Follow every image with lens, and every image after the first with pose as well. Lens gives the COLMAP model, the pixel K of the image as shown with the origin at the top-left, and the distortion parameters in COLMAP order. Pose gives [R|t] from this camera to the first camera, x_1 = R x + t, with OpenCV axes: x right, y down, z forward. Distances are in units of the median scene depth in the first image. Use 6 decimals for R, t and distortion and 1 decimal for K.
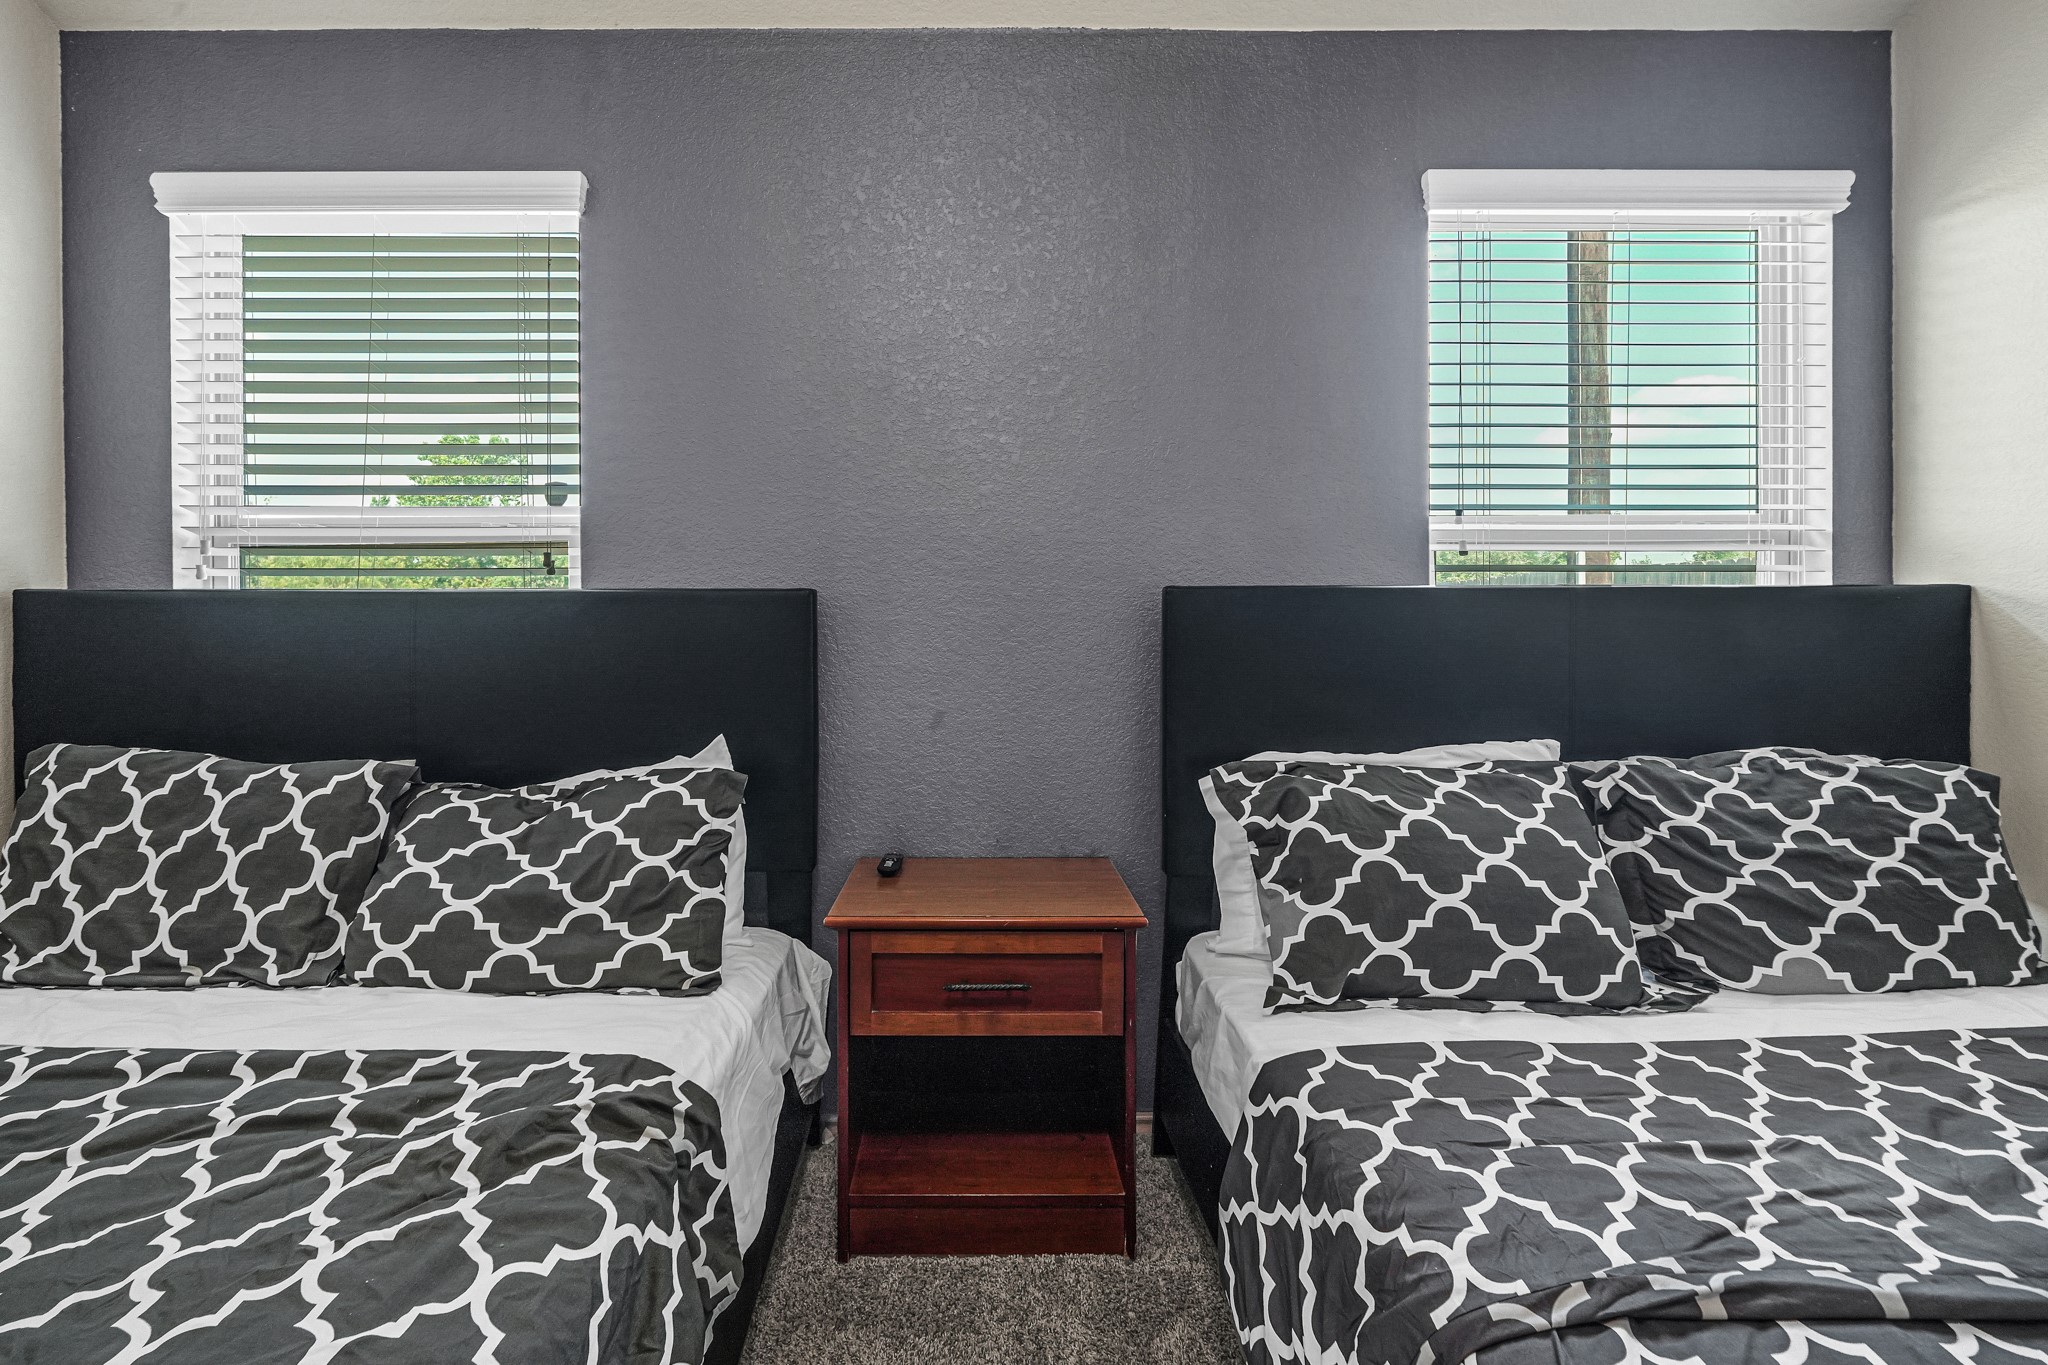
lens RADIAL K [[834.1, 0, 1006.9], [0, 834.1, 641.6], [0, 0, 1]] dist [-0.002633, -0.000240]
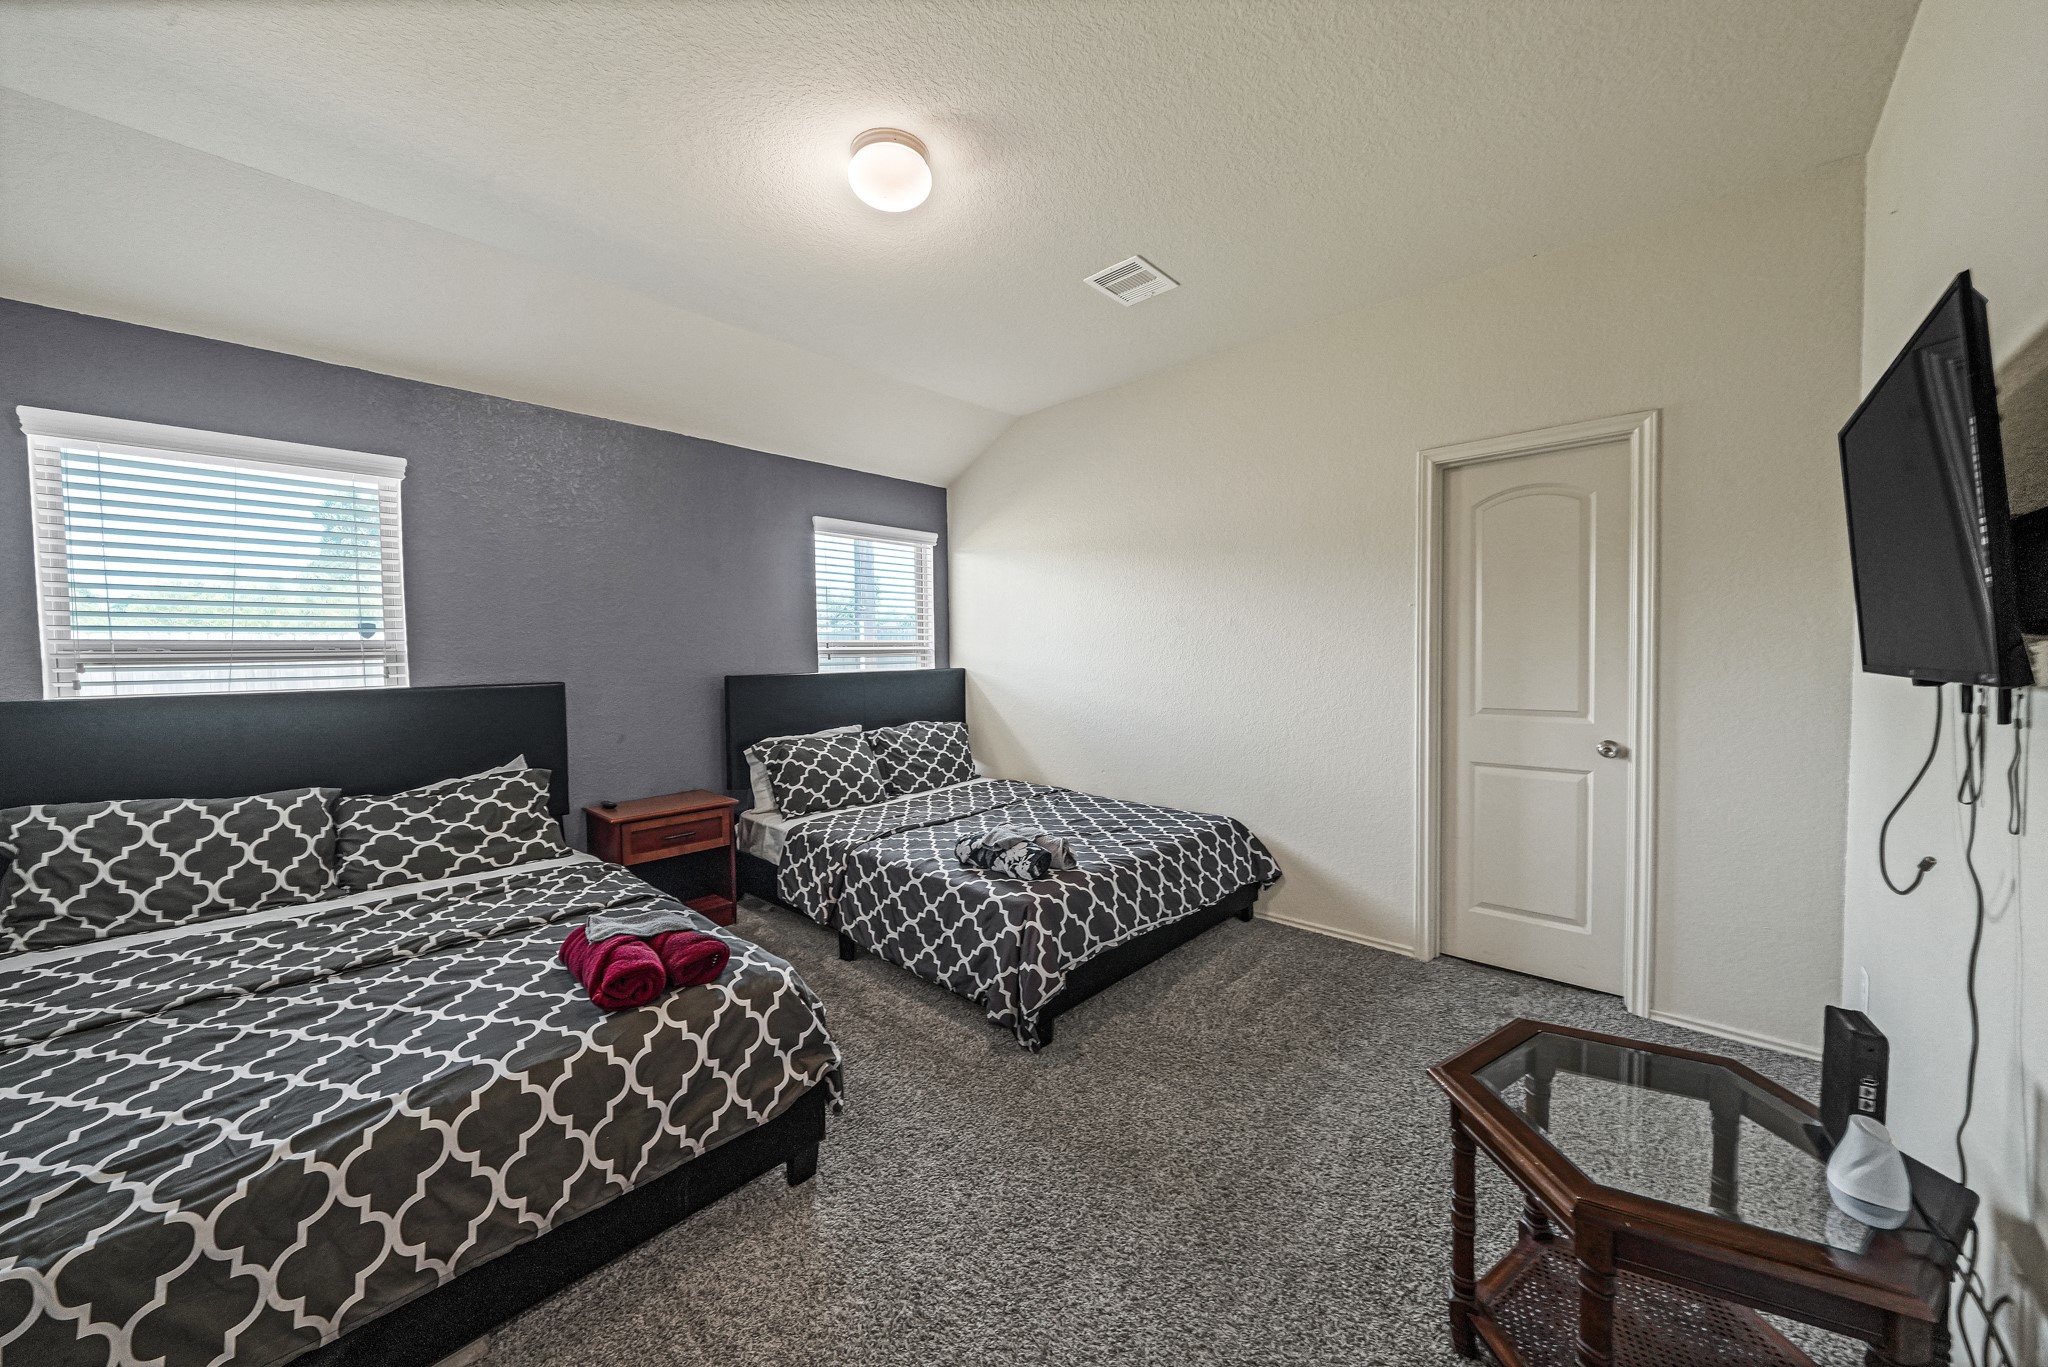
lens RADIAL K [[716.5, 0, 1020.3], [0, 716.5, 677.0], [0, 0, 1]] dist [0.000101, 0.000017]
pose [[0.680523, -0.031543, 0.732048, -0.891945], [0.014918, 0.999462, 0.029198, -0.128451], [-0.732575, -0.008949, 0.680627, -1.259827]]
